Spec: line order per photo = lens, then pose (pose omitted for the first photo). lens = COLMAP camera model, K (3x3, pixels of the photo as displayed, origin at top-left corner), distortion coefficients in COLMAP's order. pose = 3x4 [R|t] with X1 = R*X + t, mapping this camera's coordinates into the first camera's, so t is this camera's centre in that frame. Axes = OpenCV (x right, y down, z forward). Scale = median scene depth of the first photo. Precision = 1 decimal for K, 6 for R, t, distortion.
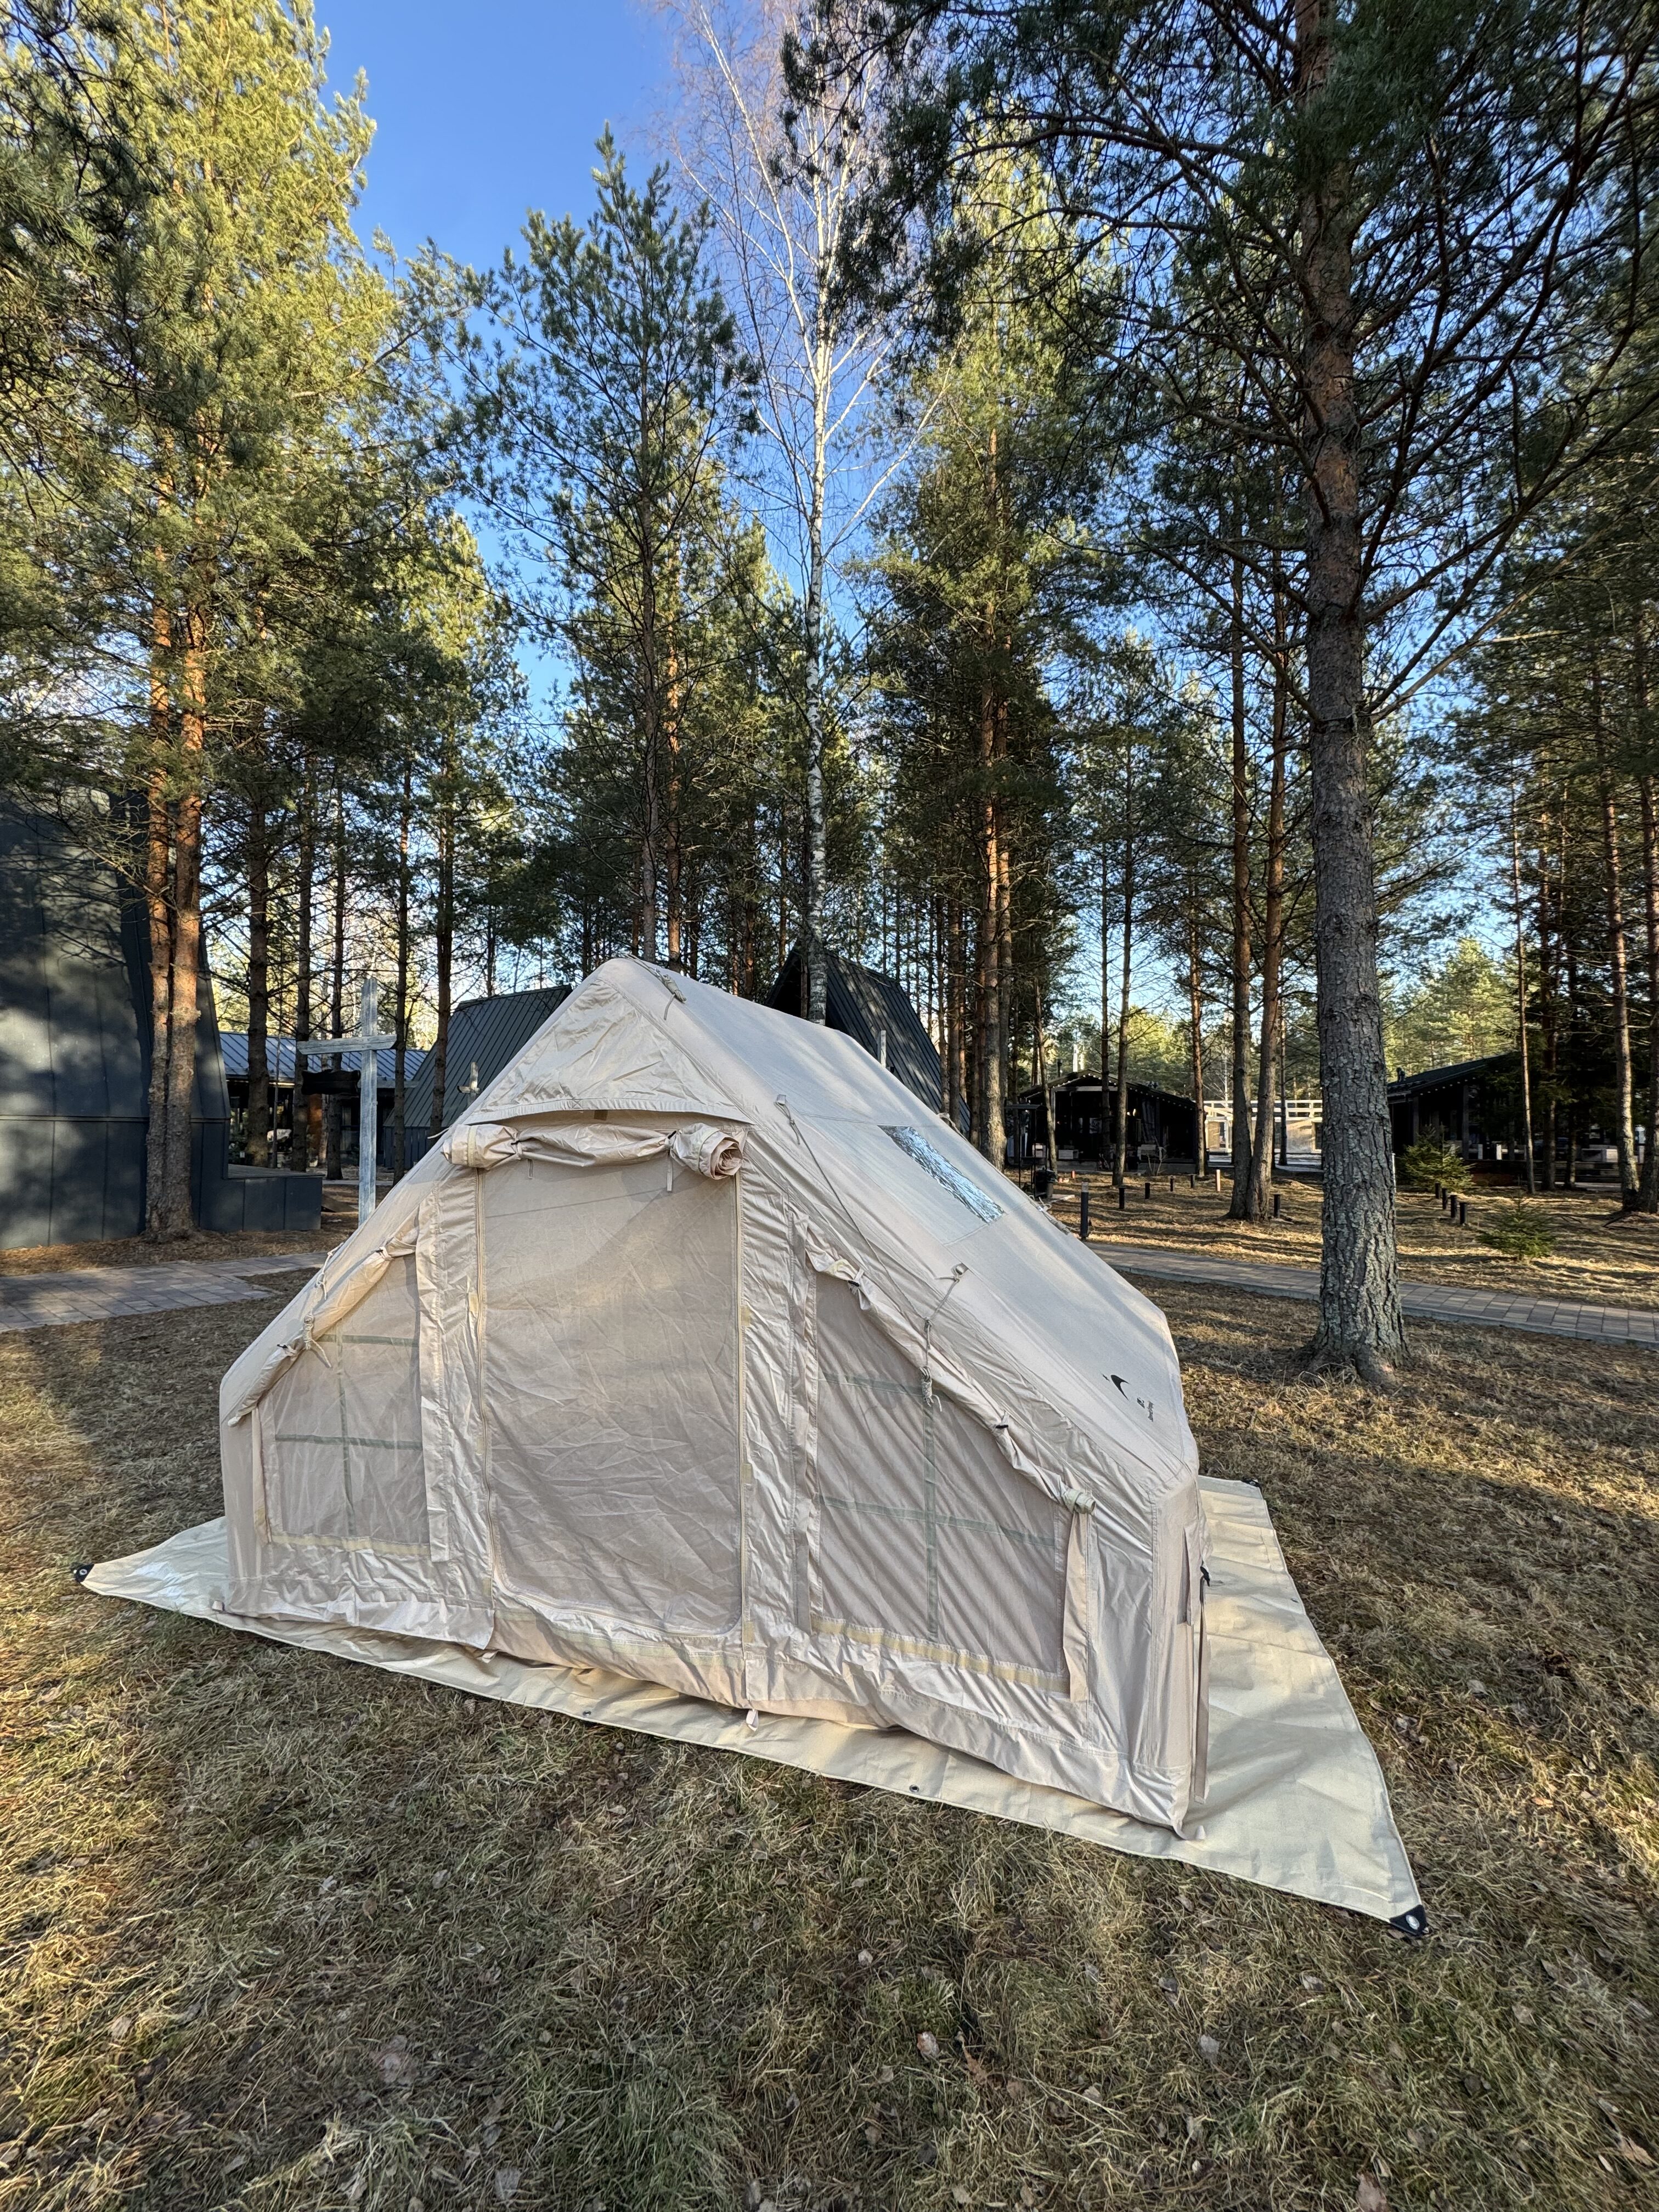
lens RADIAL K [[871.8, 0, 833.8], [0, 871.8, 1112.1], [0, 0, 1]] dist [-0.003297, -0.000074]
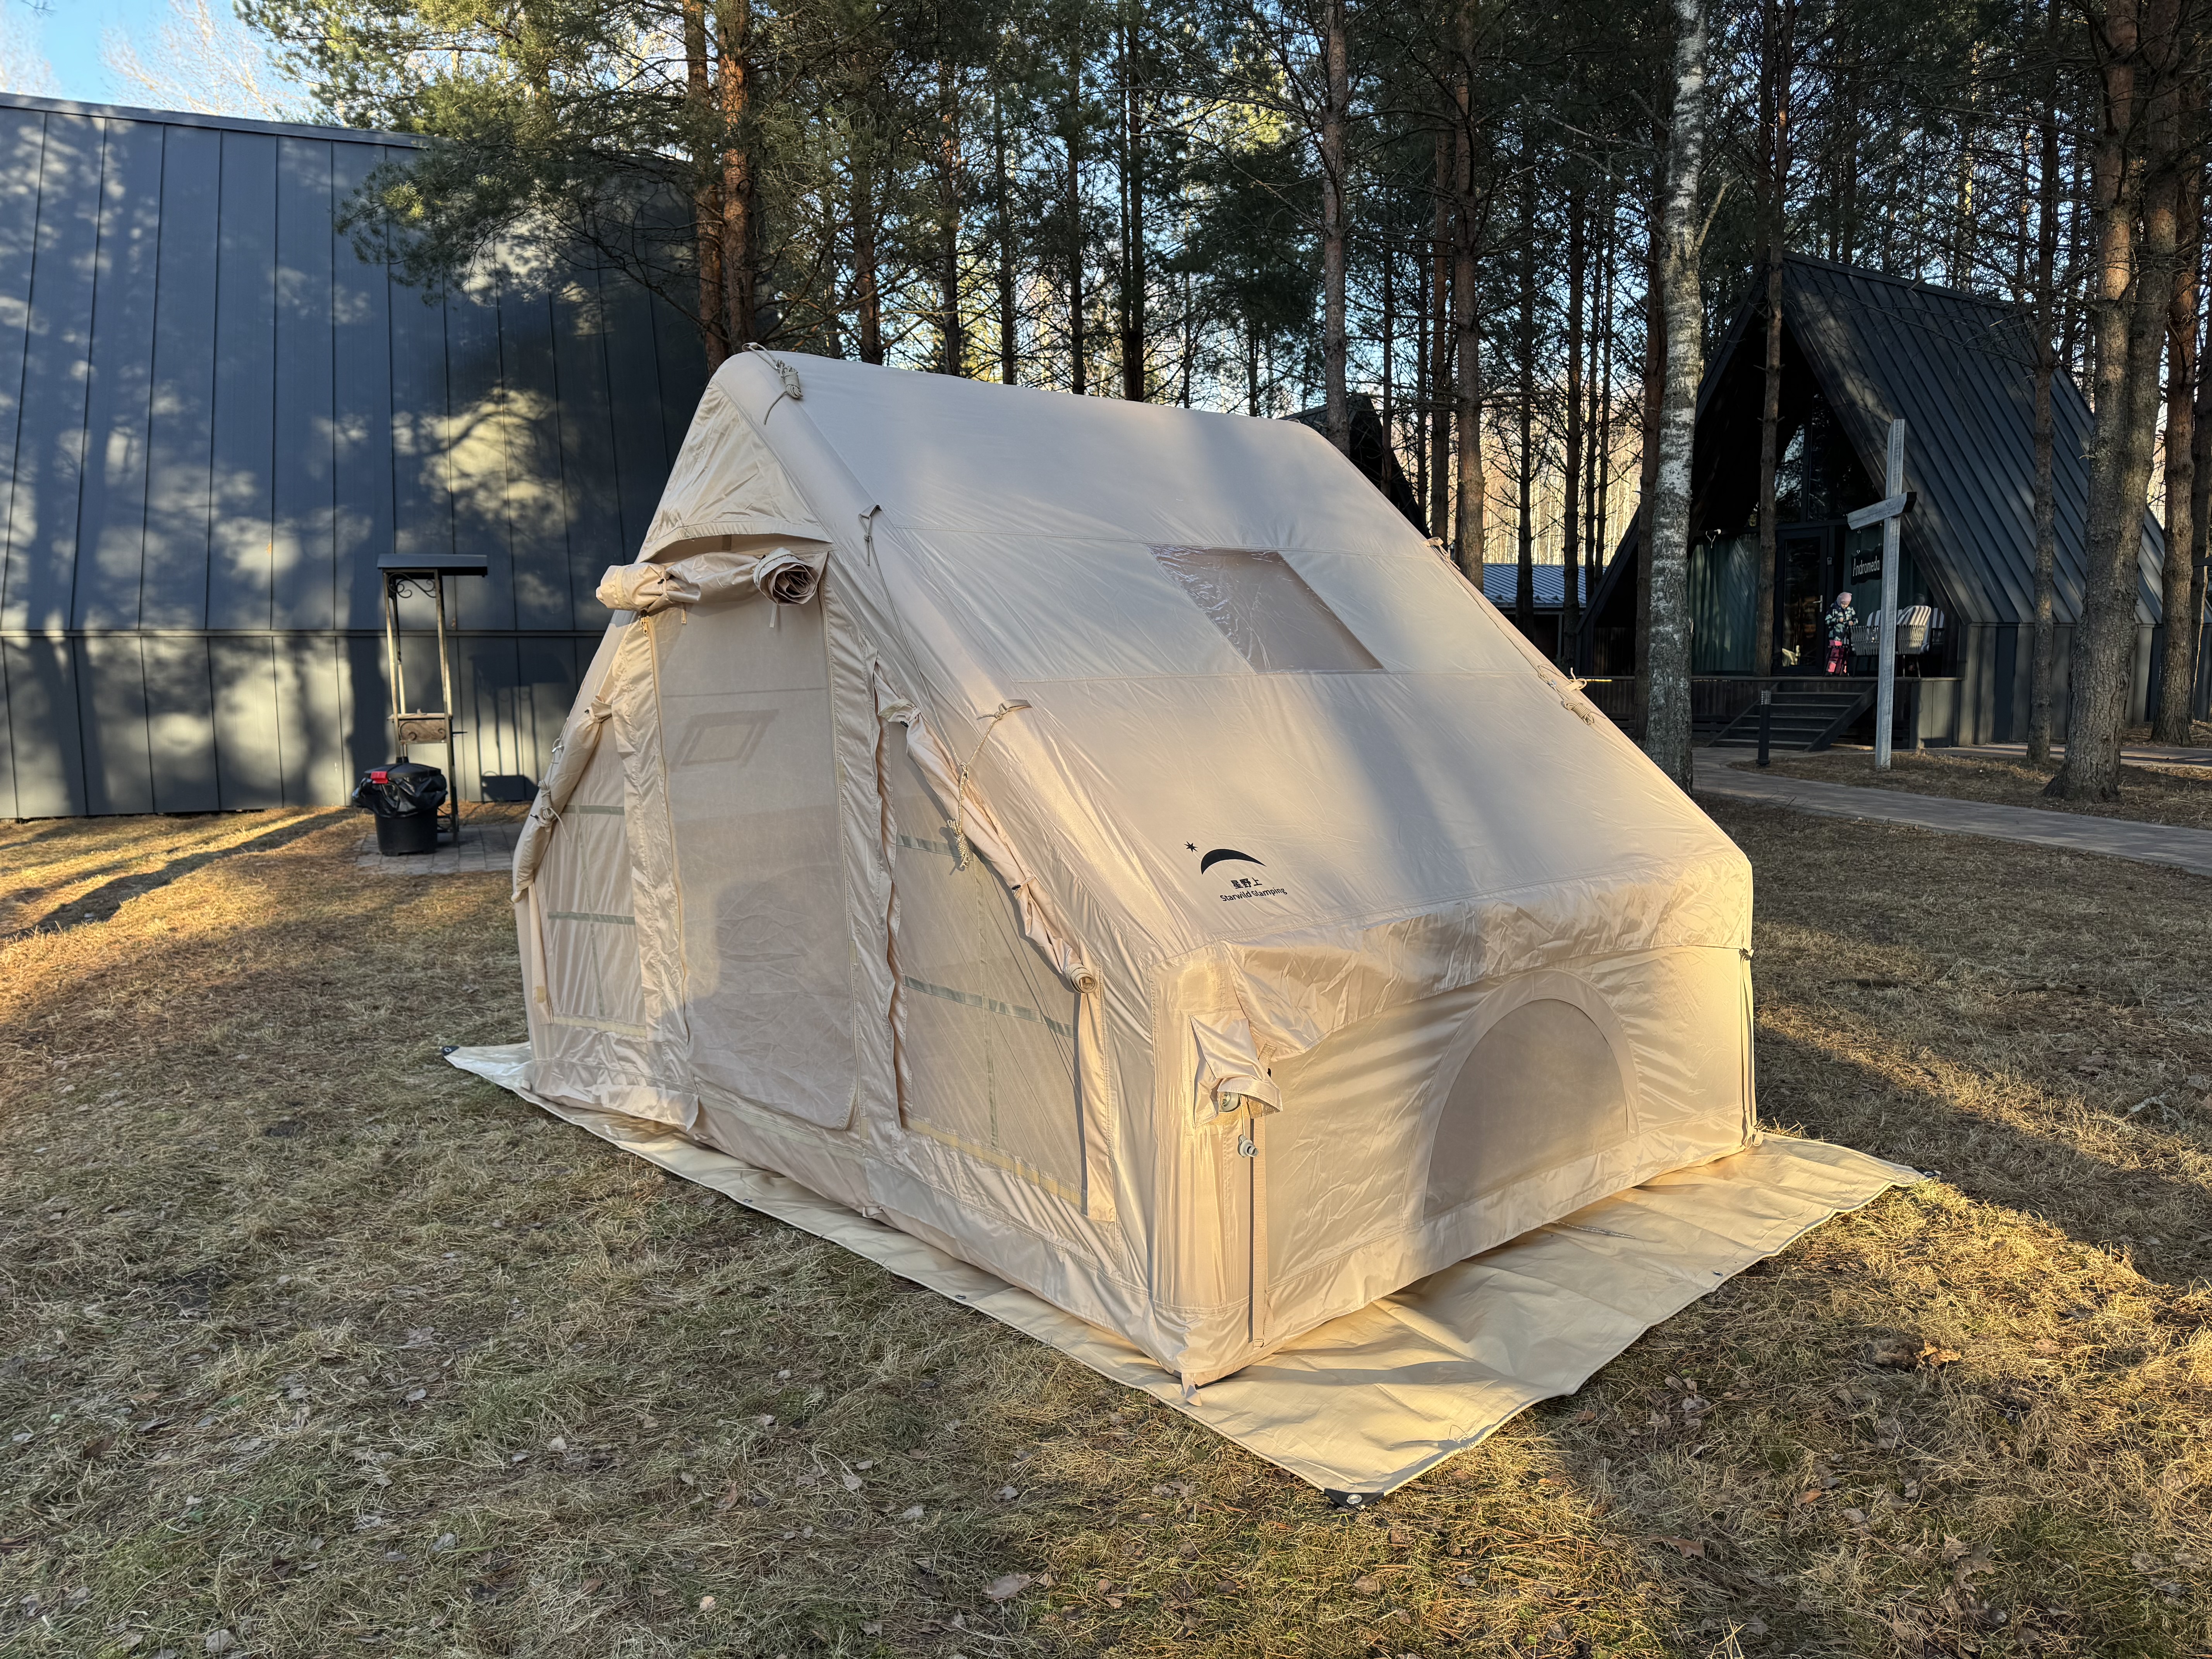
lens RADIAL K [[1542.0, 0, 1106.0], [0, 1542.0, 829.5], [0, 0, 1]] dist [0.143979, -0.266622]
pose [[0.872440, 0.032548, -0.487635, 0.737237], [0.032063, 0.991818, 0.123566, 0.093387], [0.487668, -0.123439, 0.864259, -0.174183]]
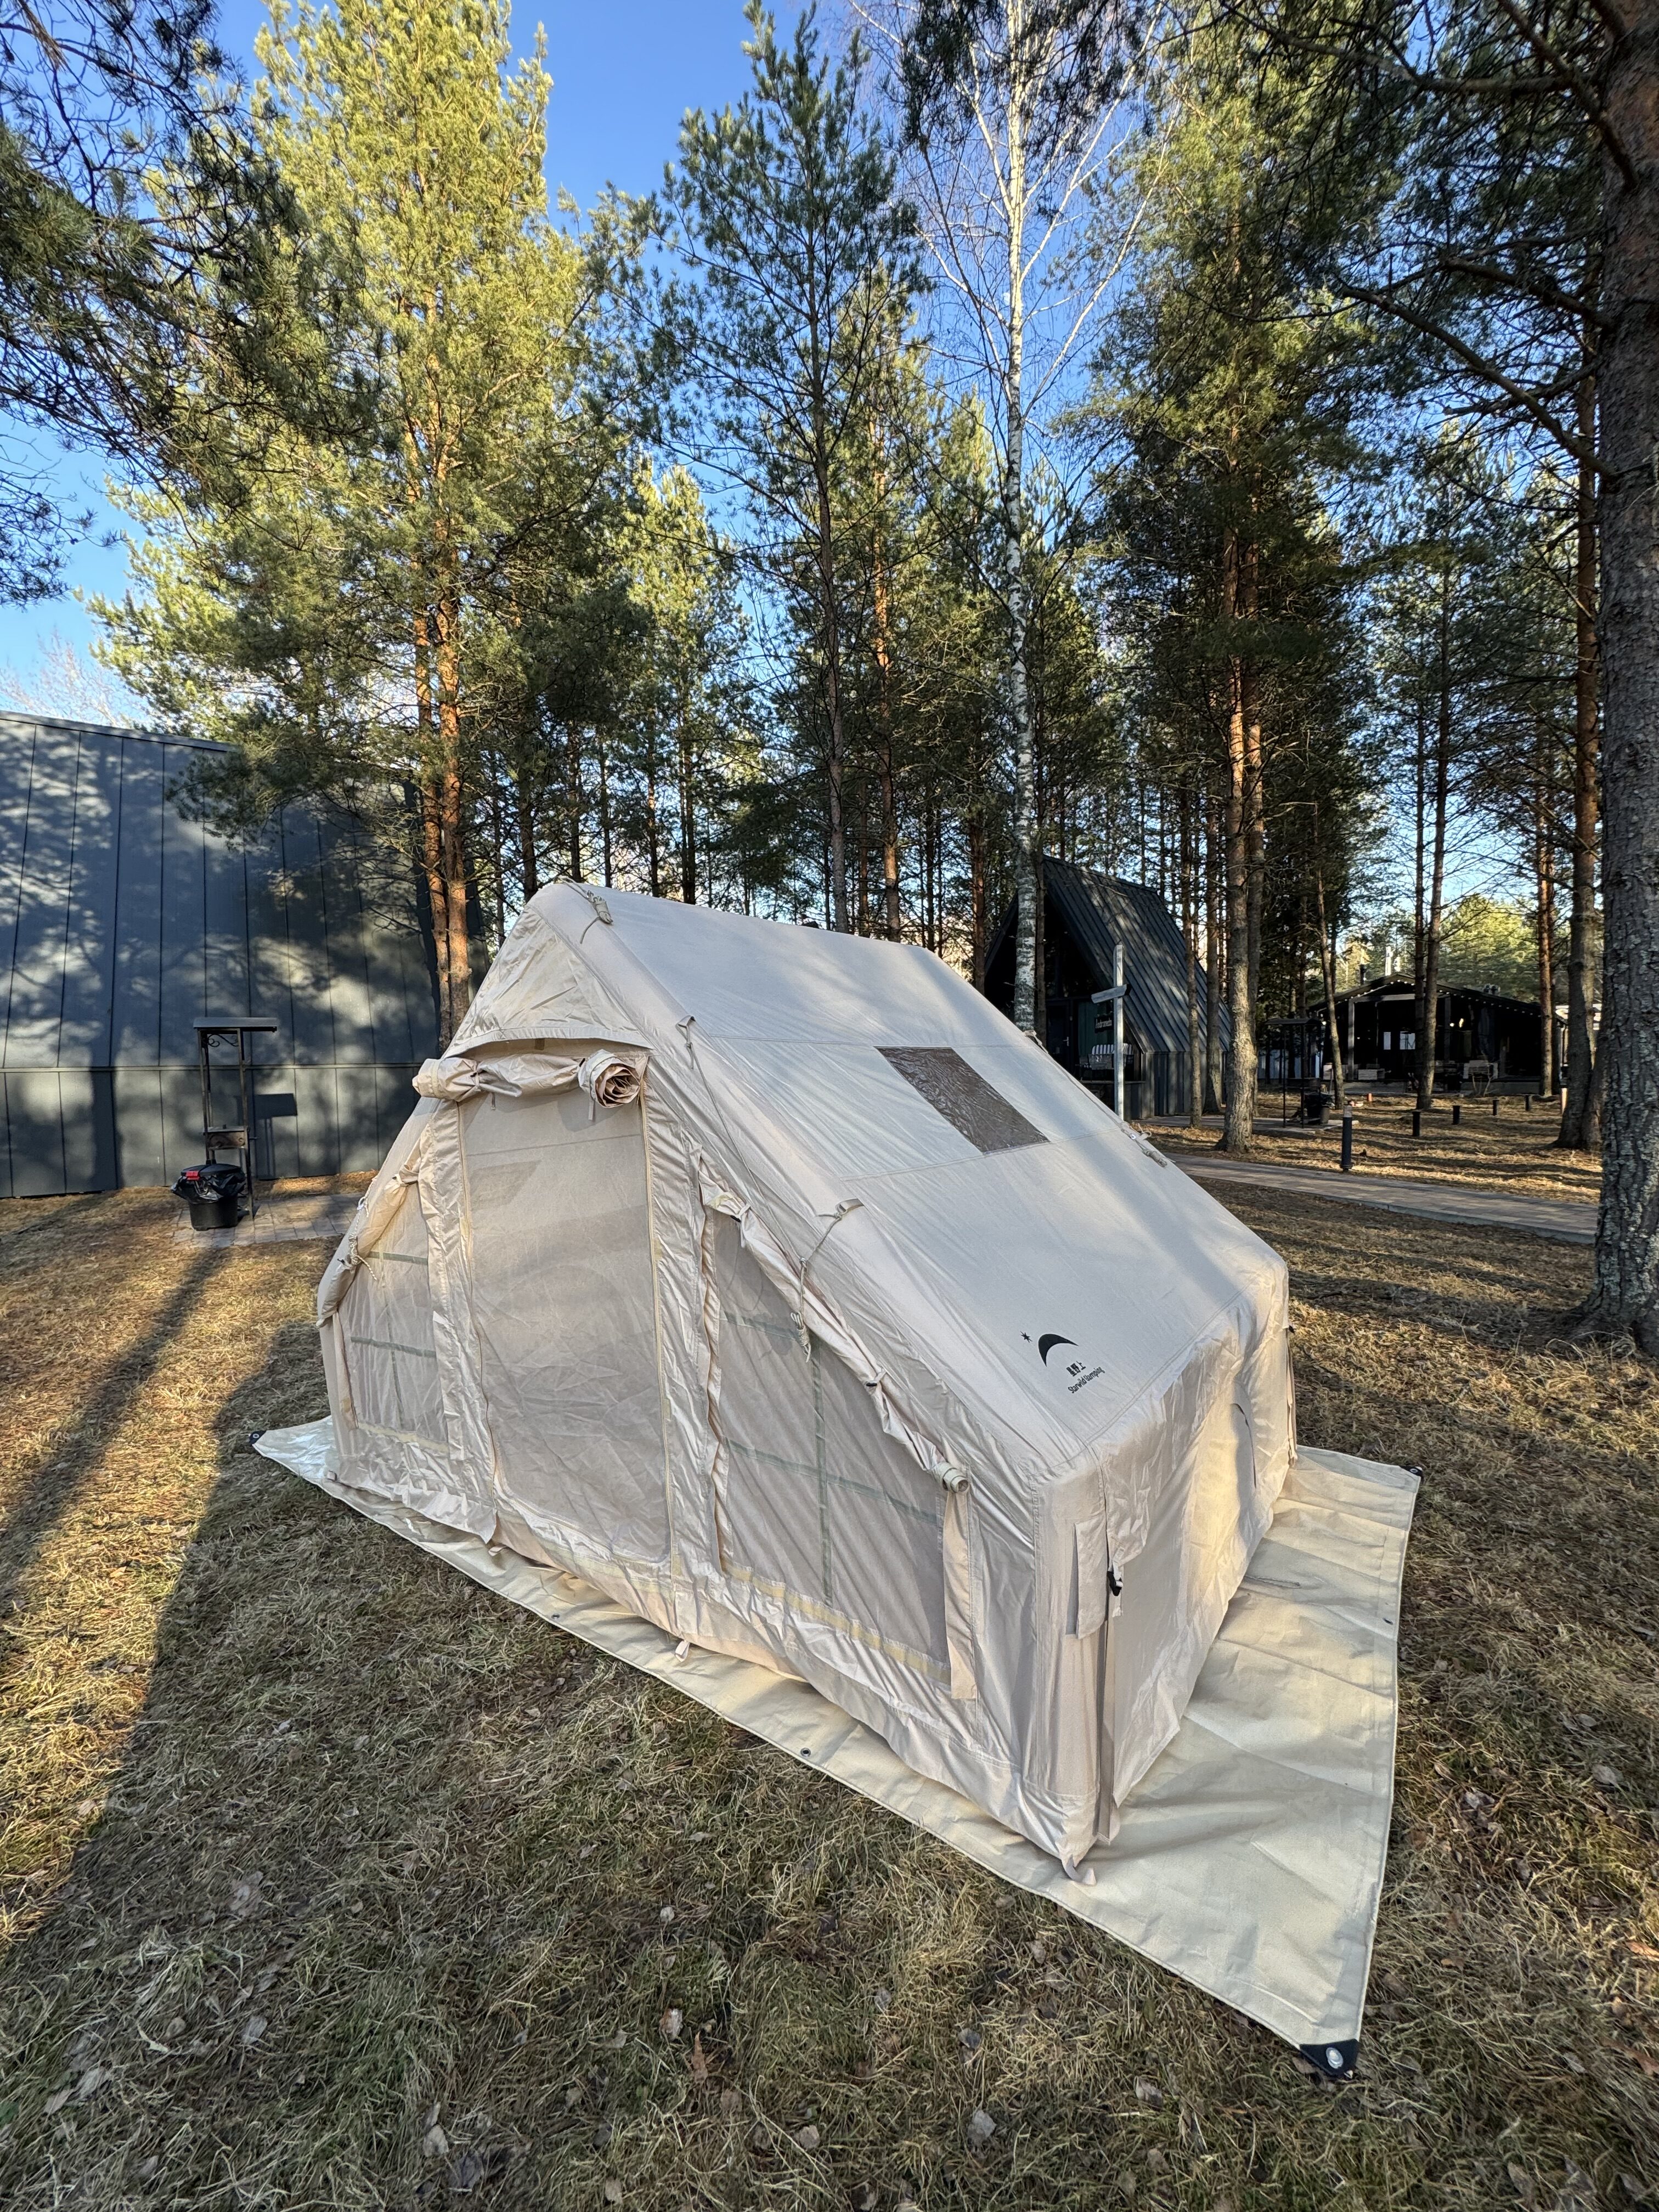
lens RADIAL K [[871.8, 0, 833.8], [0, 871.8, 1112.1], [0, 0, 1]] dist [-0.003297, -0.000074]
pose [[0.953327, -0.011969, -0.301701, 0.314523], [0.036371, 0.996490, 0.075392, 0.015243], [0.299740, -0.082846, 0.950417, 0.133062]]
